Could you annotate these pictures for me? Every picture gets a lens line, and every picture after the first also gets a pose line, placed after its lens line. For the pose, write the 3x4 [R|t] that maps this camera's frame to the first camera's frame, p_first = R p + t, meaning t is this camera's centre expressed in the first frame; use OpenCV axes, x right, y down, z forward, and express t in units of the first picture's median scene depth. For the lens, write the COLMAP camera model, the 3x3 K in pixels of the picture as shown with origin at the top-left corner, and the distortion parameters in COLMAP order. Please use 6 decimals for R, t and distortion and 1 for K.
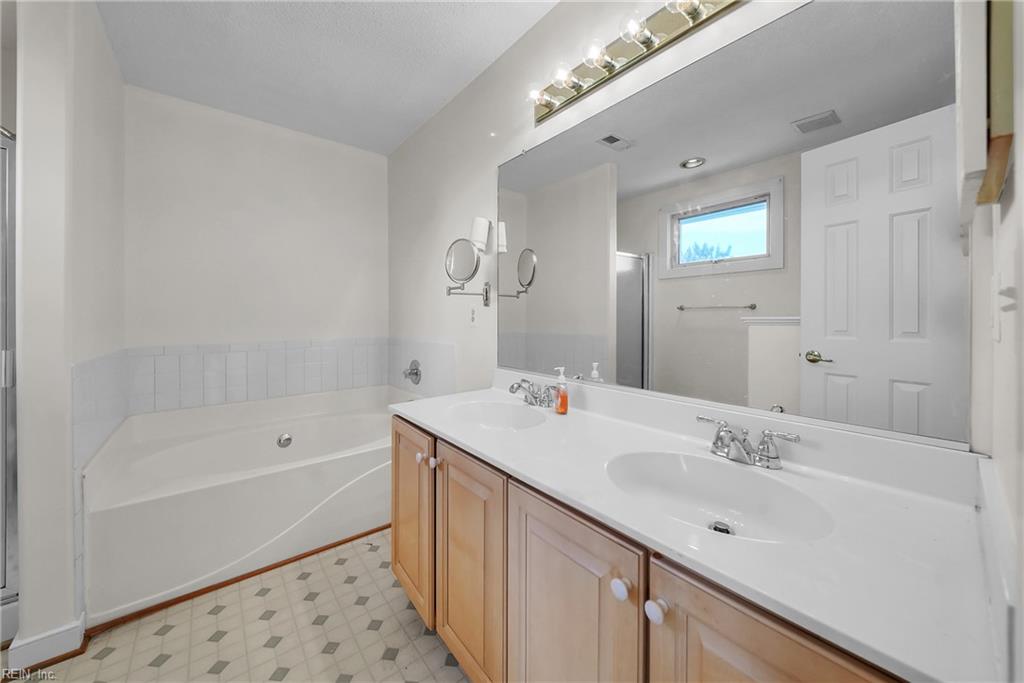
lens RADIAL K [[359.2, 0, 528.9], [0, 359.2, 332.8], [0, 0, 1]] dist [-0.009972, -0.000698]
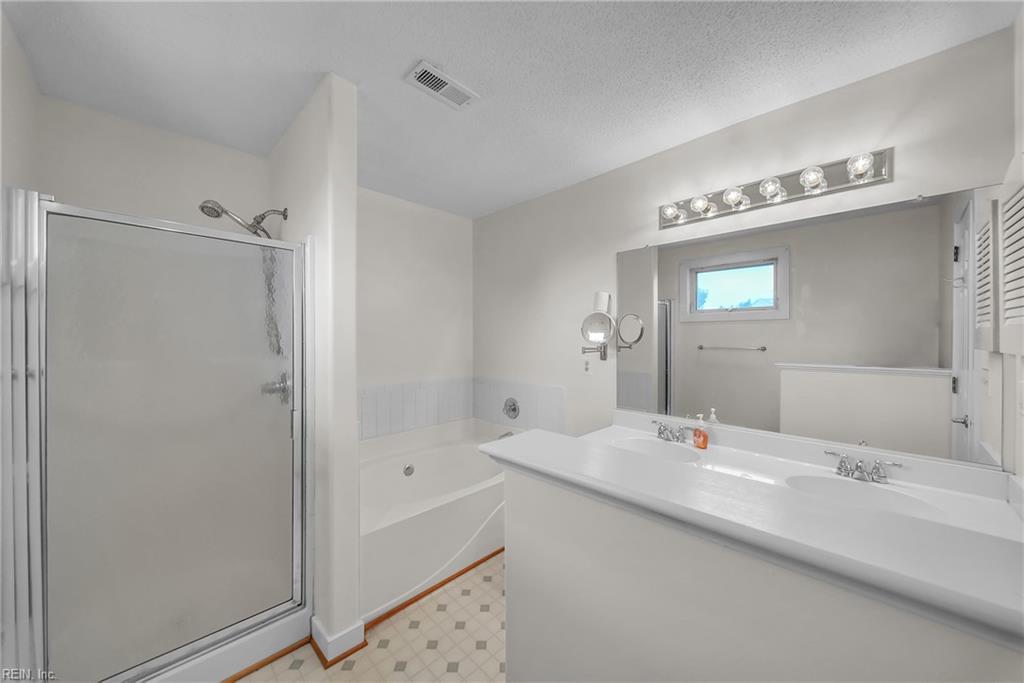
lens RADIAL K [[359.2, 0, 505.7], [0, 359.2, 342.4], [0, 0, 1]] dist [-0.009972, -0.000698]
pose [[0.996528, 0.004079, 0.083154, -0.661199], [-0.002787, 0.999874, -0.015640, -0.134527], [-0.083207, 0.015354, 0.996414, -0.276756]]
